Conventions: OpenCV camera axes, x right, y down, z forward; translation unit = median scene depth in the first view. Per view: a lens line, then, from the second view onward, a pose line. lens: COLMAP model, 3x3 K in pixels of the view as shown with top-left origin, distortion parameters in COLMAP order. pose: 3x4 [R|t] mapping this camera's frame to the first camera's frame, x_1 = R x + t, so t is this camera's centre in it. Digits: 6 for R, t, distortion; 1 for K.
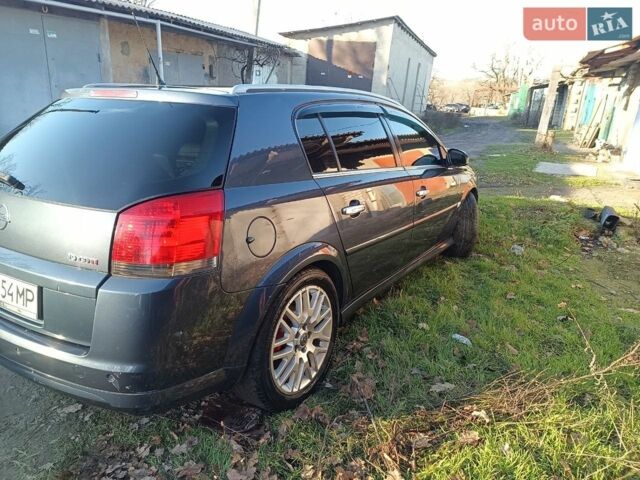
lens RADIAL K [[449.4, 0, 323.2], [0, 449.4, 243.5], [0, 0, 1]] dist [0.059915, -0.074314]
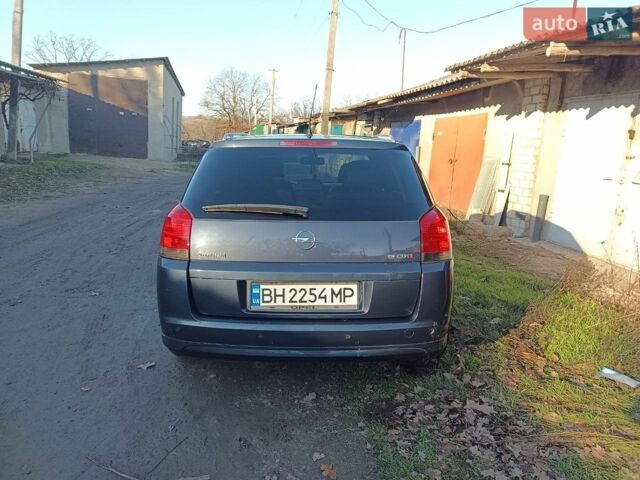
lens RADIAL K [[449.4, 0, 323.2], [0, 449.4, 243.5], [0, 0, 1]] dist [0.059915, -0.074314]
pose [[0.835074, -0.134173, 0.533524, -0.141306], [0.172132, 0.984834, -0.021751, -0.001215], [-0.522514, 0.110000, 0.845505, -0.010432]]
